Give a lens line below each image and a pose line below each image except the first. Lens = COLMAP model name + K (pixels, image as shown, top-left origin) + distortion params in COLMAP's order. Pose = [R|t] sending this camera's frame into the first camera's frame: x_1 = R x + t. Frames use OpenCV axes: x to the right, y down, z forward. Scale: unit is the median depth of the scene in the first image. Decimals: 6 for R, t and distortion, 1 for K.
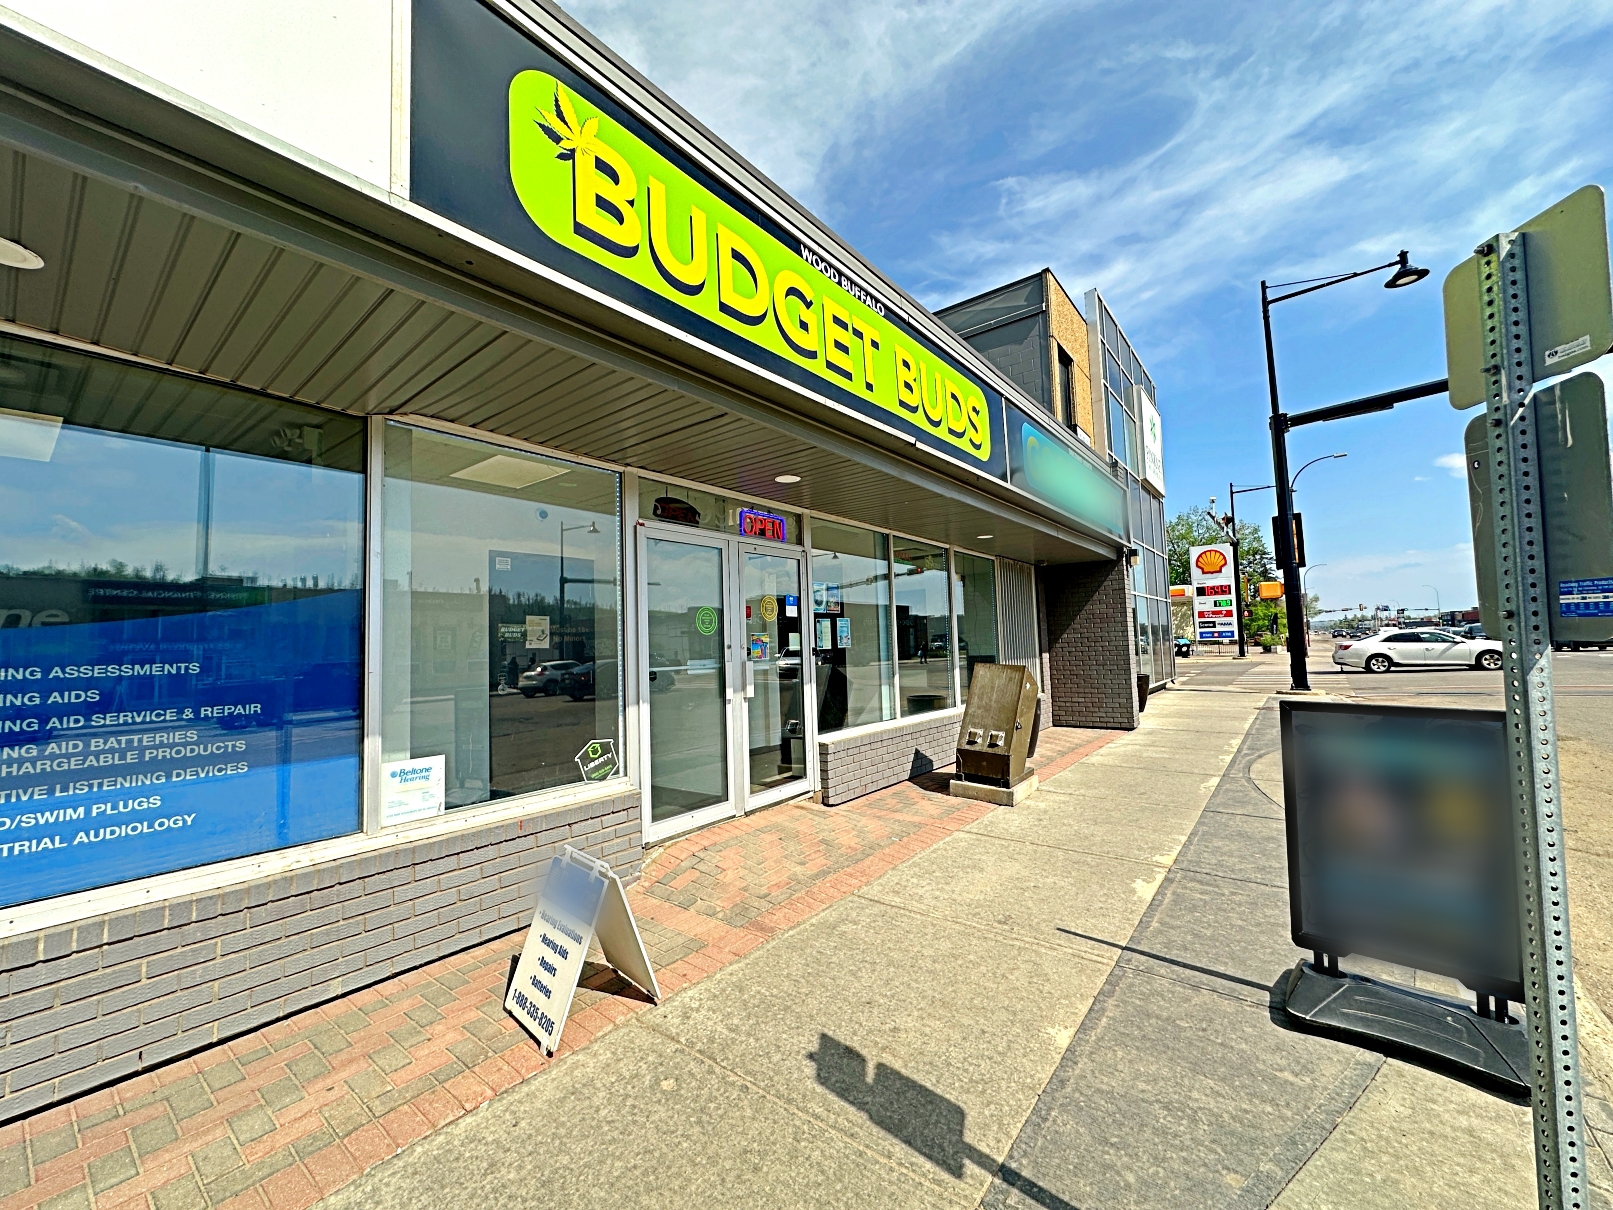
lens RADIAL K [[645.3, 0, 804.2], [0, 645.3, 592.5], [0, 0, 1]] dist [-0.006172, 0.001212]
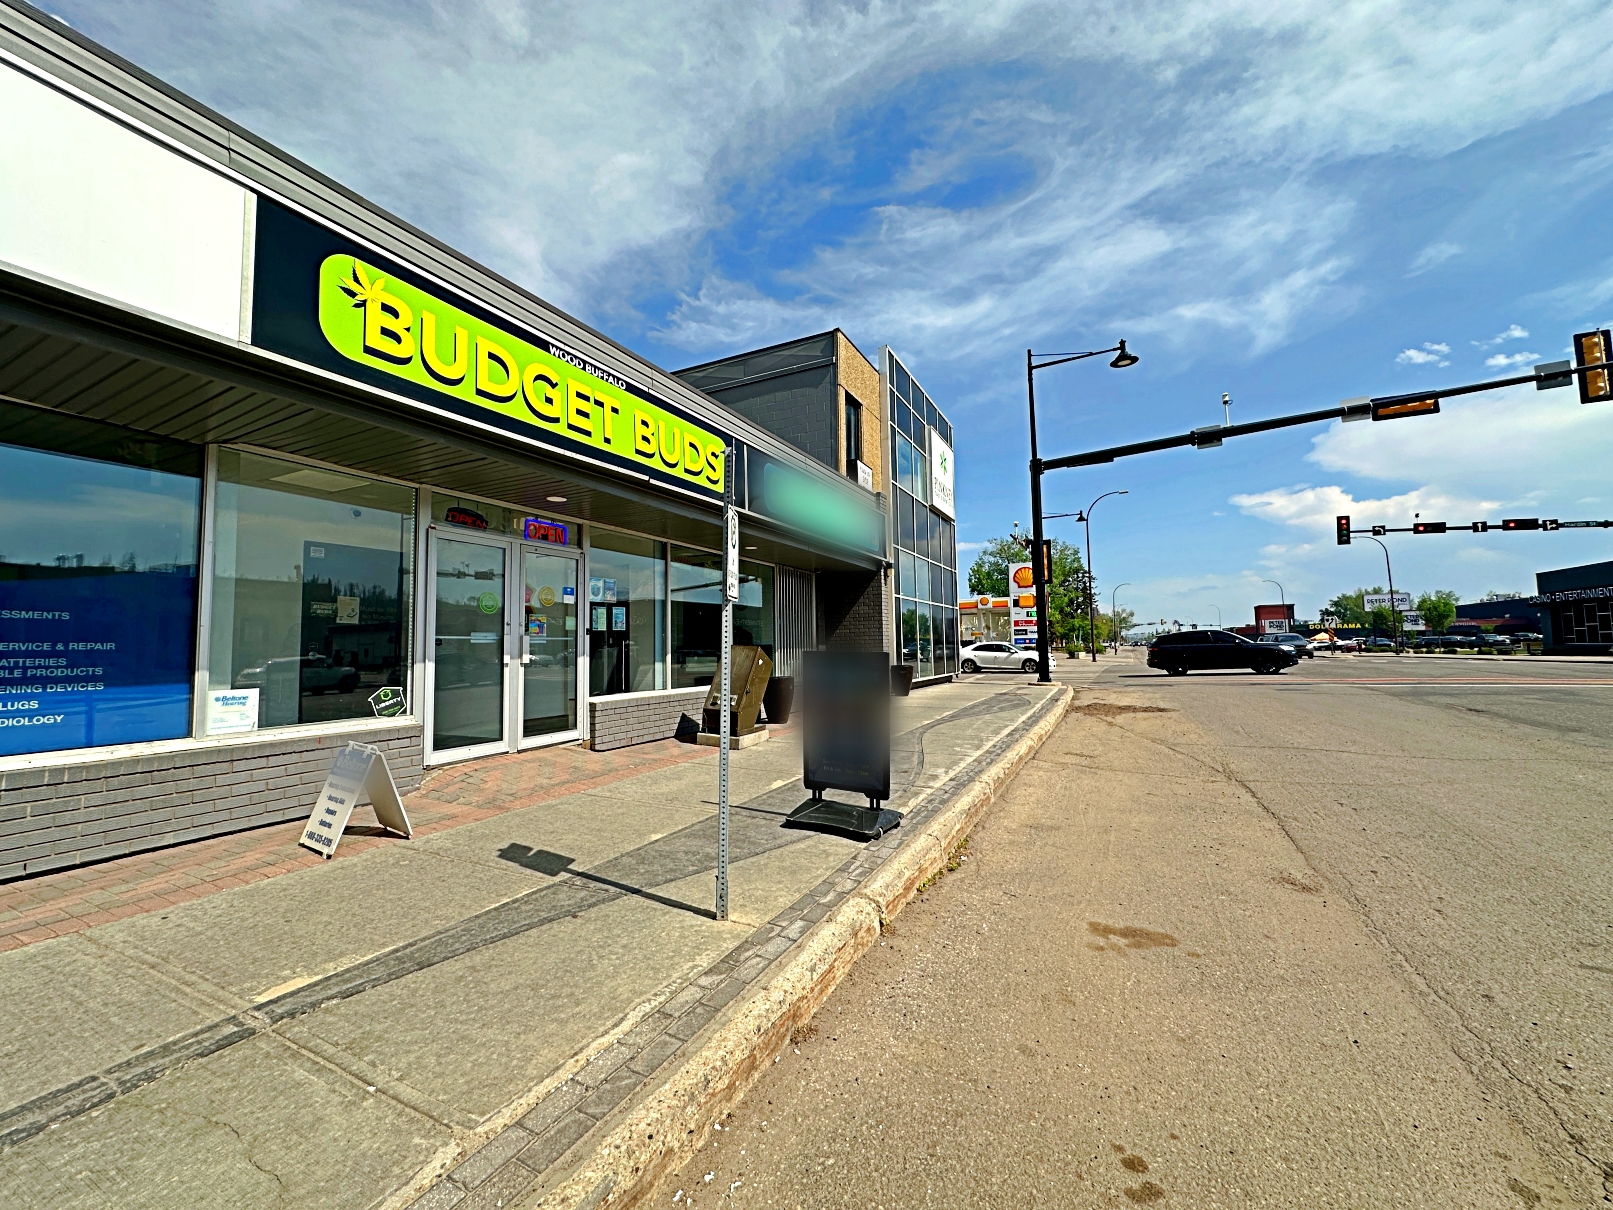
lens RADIAL K [[645.3, 0, 809.8], [0, 645.3, 594.7], [0, 0, 1]] dist [-0.006172, 0.001212]
pose [[0.979781, 0.032078, 0.197485, 0.189590], [-0.031482, 0.999485, -0.006155, 0.012145], [-0.197581, -0.000187, 0.980287, -0.346597]]
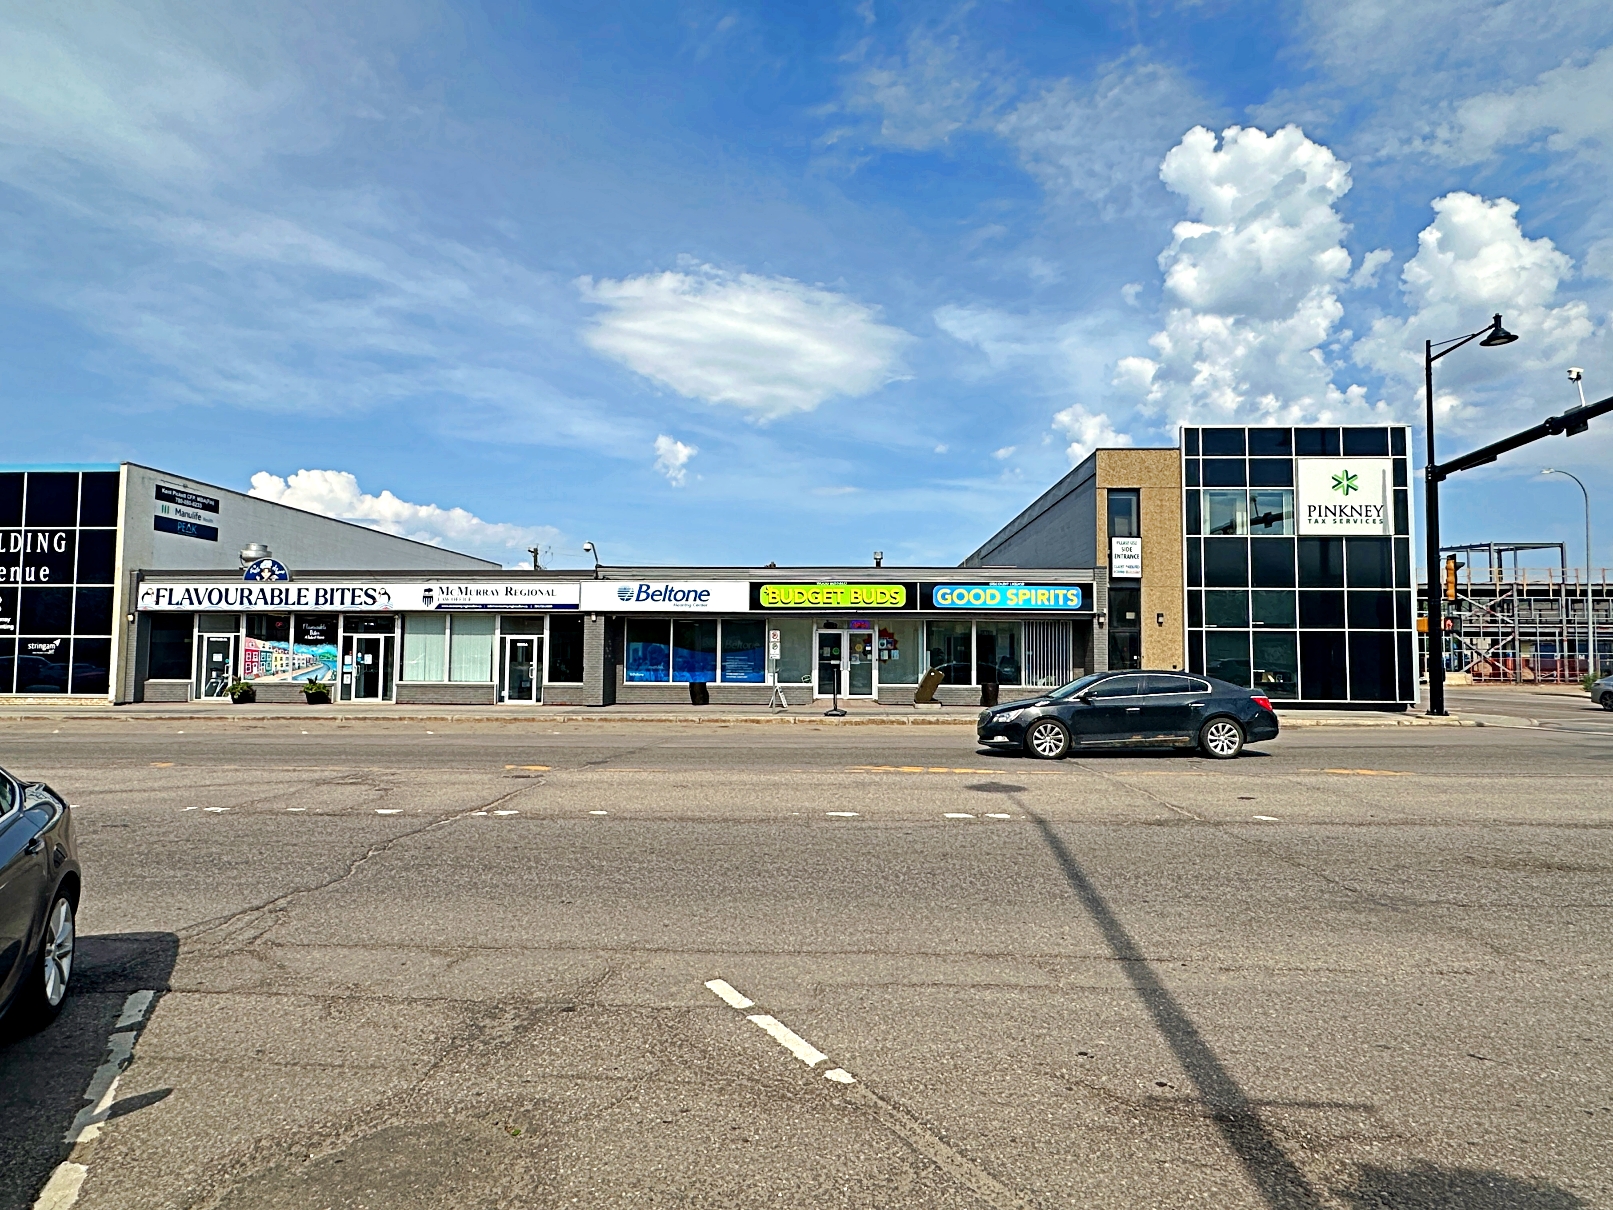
lens RADIAL K [[932.3, 0, 805.1], [0, 932.3, 599.7], [0, 0, 1]] dist [0.002842, 0.006649]
pose [[0.578328, -0.015572, -0.815656, 3.876971], [0.042133, 0.999054, 0.010800, -0.302355], [0.814716, -0.040612, 0.578437, -2.203941]]
